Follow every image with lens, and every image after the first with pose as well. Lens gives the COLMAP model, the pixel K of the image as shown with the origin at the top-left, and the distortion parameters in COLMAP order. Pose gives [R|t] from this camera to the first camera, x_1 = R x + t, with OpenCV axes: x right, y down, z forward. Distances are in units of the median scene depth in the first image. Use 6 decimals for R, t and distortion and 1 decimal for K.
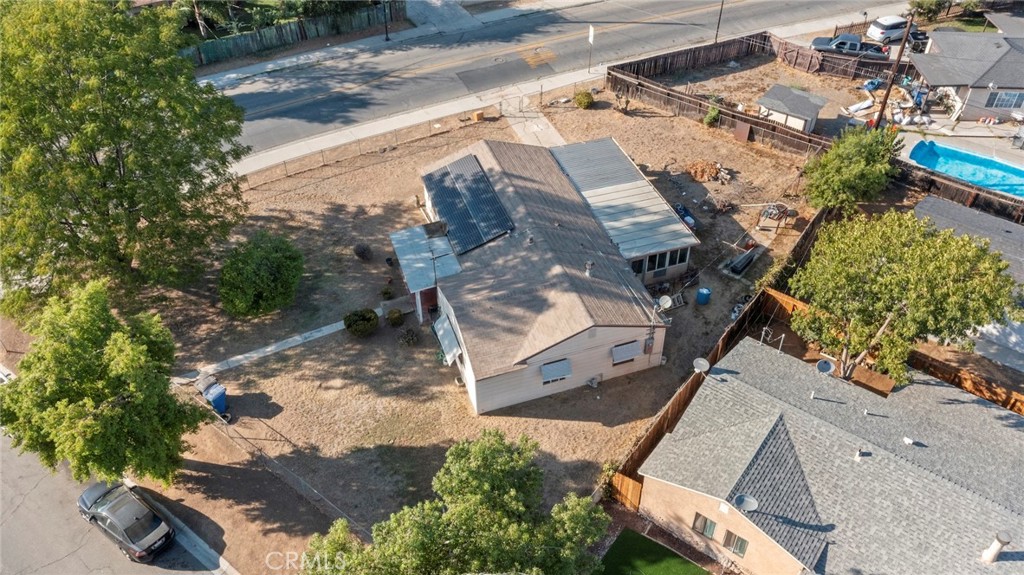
lens RADIAL K [[805.7, 0, 509.4], [0, 805.7, 283.4], [0, 0, 1]] dist [-0.013533, 0.001826]
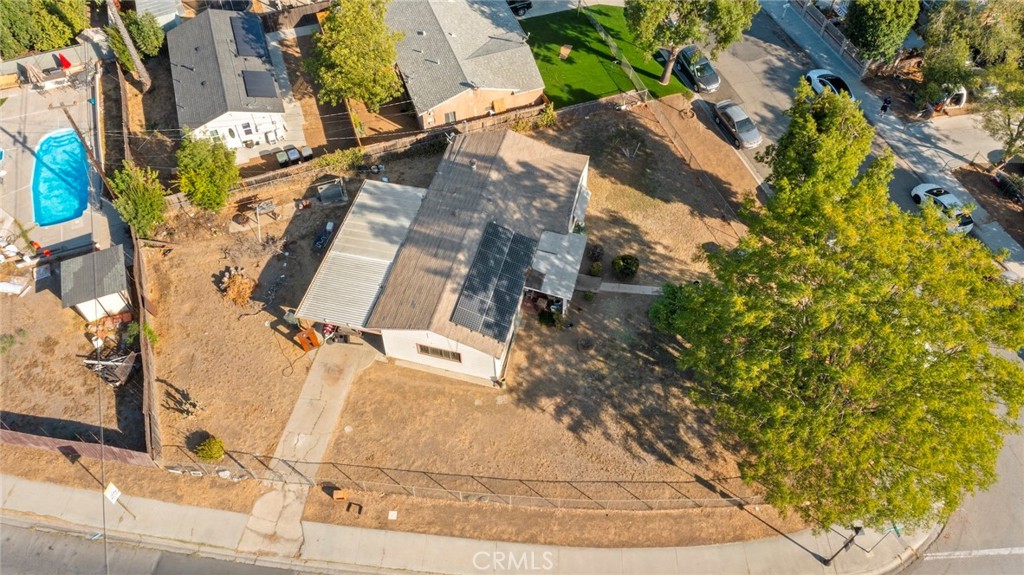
lens RADIAL K [[805.7, 0, 509.4], [0, 805.7, 283.4], [0, 0, 1]] dist [-0.013533, 0.001826]
pose [[-0.831897, -0.427853, 0.353396, -0.383781], [0.383040, 0.018070, 0.923555, -0.929485], [-0.401532, 0.903668, 0.148853, 0.714524]]
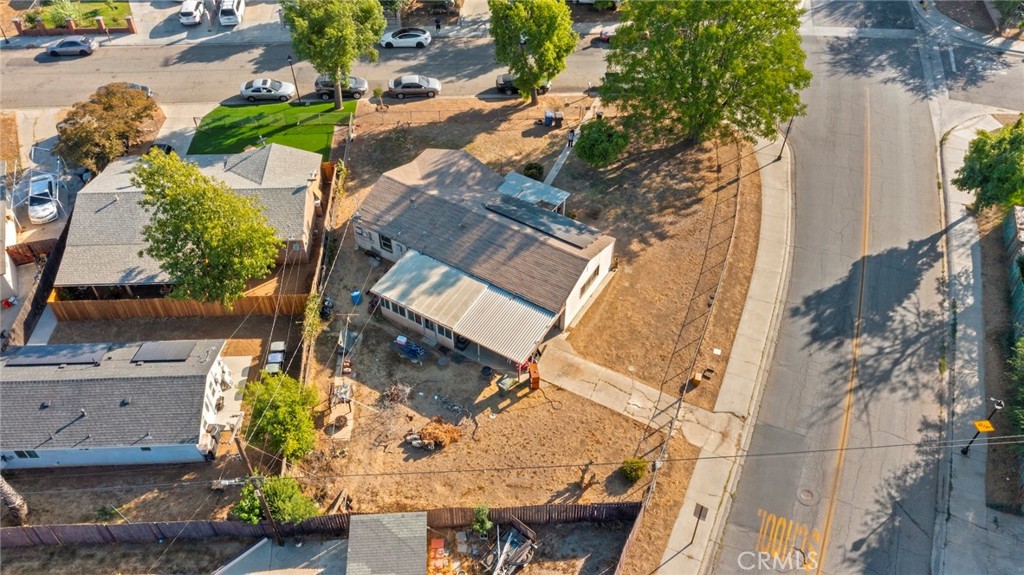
lens RADIAL K [[805.7, 0, 509.4], [0, 805.7, 283.4], [0, 0, 1]] dist [-0.013533, 0.001826]
pose [[-0.767550, 0.463251, -0.443019, 0.502012], [-0.419036, 0.160371, 0.893694, -1.009792], [0.485052, 0.871596, 0.071026, 0.828467]]
